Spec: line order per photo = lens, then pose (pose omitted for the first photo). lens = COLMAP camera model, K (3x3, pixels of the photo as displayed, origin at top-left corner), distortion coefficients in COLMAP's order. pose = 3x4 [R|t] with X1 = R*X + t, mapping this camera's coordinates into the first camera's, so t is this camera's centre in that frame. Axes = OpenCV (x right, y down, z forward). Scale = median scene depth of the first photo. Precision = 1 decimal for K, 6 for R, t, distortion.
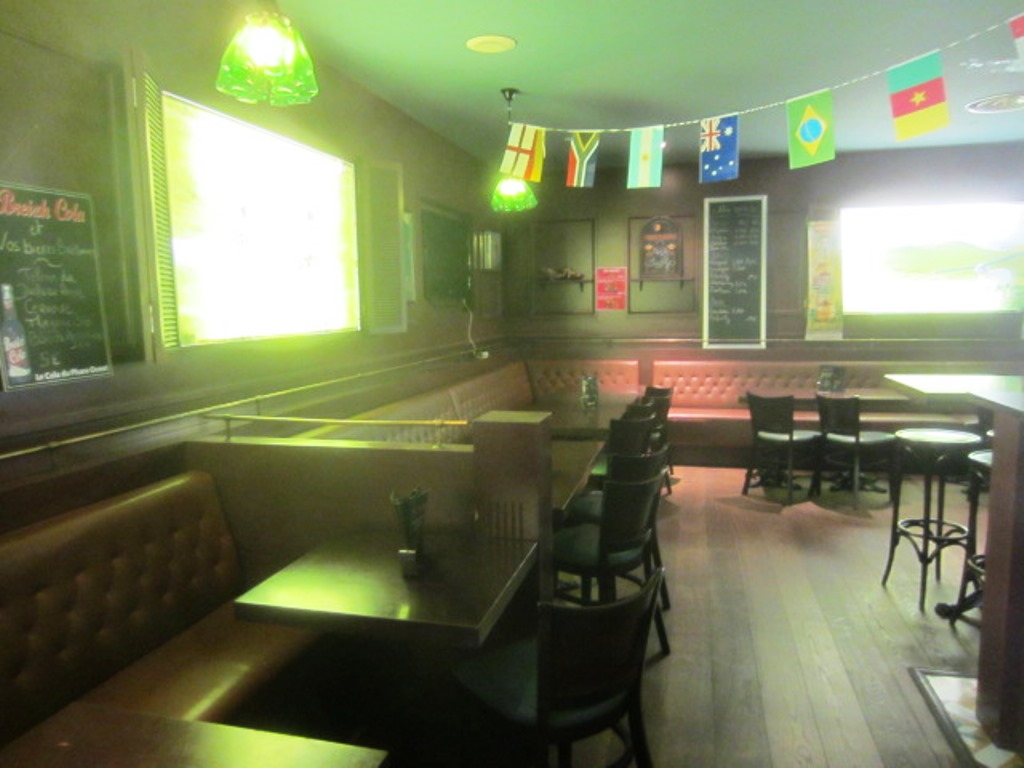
lens RADIAL K [[690.3, 0, 512.0], [0, 690.3, 384.0], [0, 0, 1]] dist [-0.022524, 0.001366]
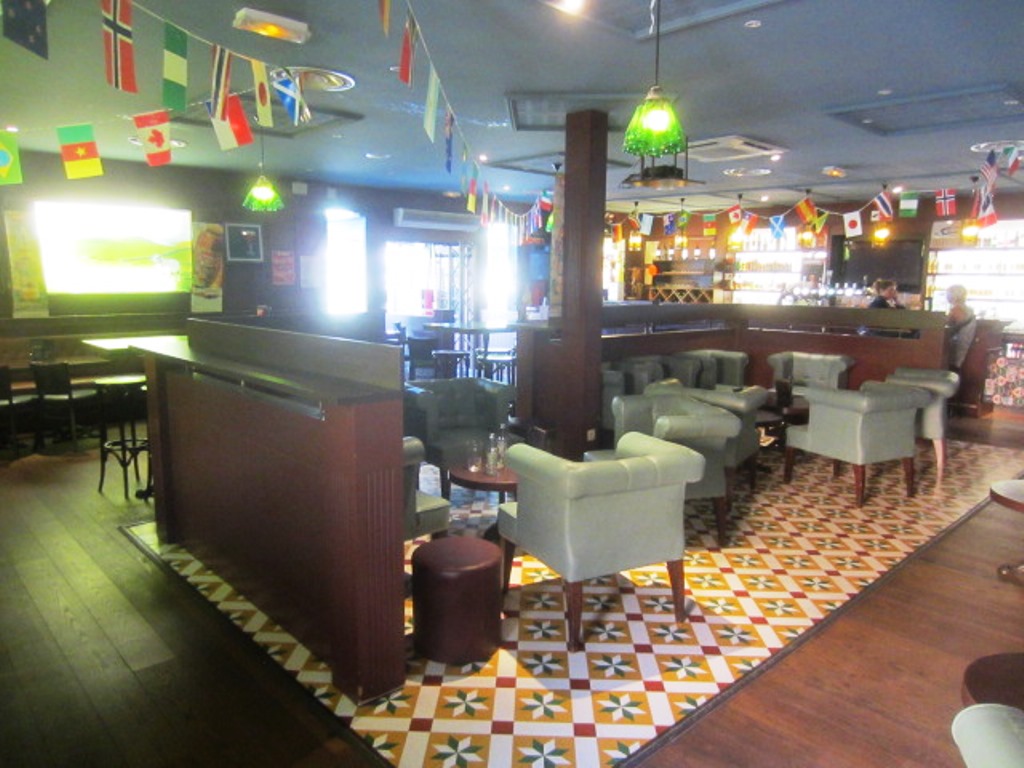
lens RADIAL K [[736.8, 0, 512.0], [0, 736.8, 384.0], [0, 0, 1]] dist [-0.031045, 0.003443]
pose [[0.533568, -0.100130, 0.839809, -0.164870], [0.080811, 0.994460, 0.067226, 0.033164], [-0.841888, 0.031996, 0.538703, -0.362255]]
